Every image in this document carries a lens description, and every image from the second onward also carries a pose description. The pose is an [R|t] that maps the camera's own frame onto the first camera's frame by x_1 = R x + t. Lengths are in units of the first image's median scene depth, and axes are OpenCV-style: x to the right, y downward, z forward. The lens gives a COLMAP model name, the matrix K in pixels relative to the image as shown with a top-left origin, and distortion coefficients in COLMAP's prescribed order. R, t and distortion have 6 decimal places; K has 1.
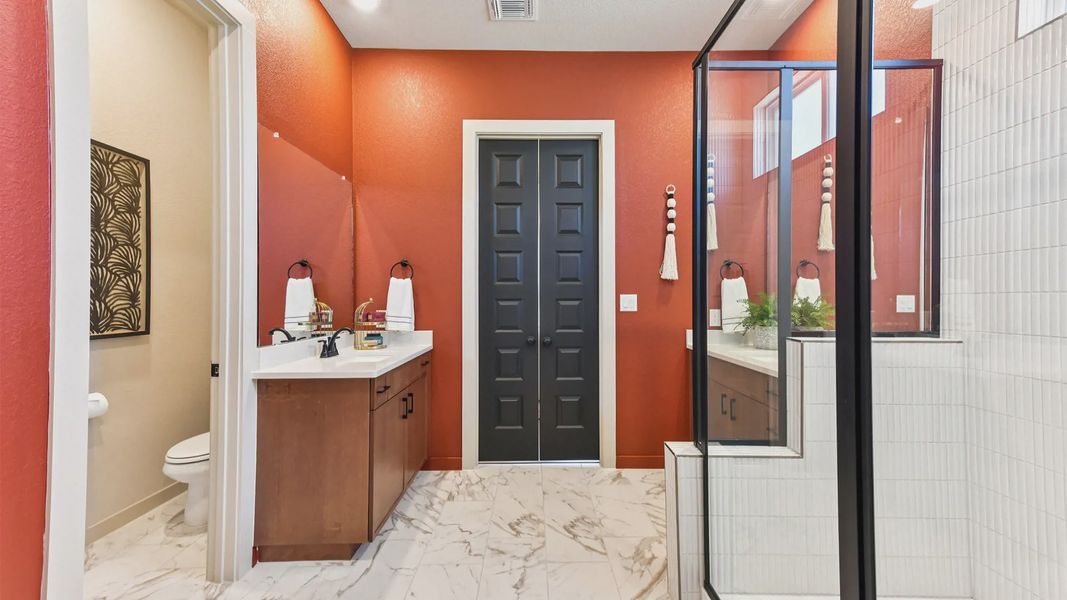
lens RADIAL K [[409.7, 0, 541.1], [0, 409.7, 296.2], [0, 0, 1]] dist [0.025421, 0.000137]
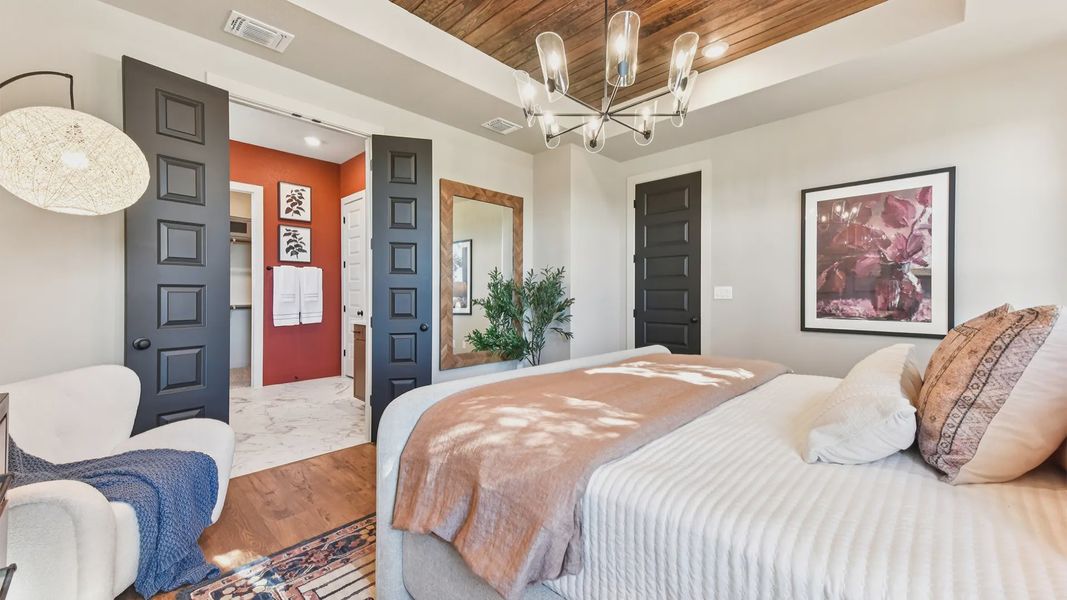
lens RADIAL K [[409.7, 0, 541.1], [0, 409.7, 296.2], [0, 0, 1]] dist [0.025421, 0.000137]
pose [[-0.701212, -0.004590, -0.712938, 0.416038], [0.000046, 0.999979, -0.006484, 0.047342], [0.712953, -0.004580, -0.701197, 2.859052]]
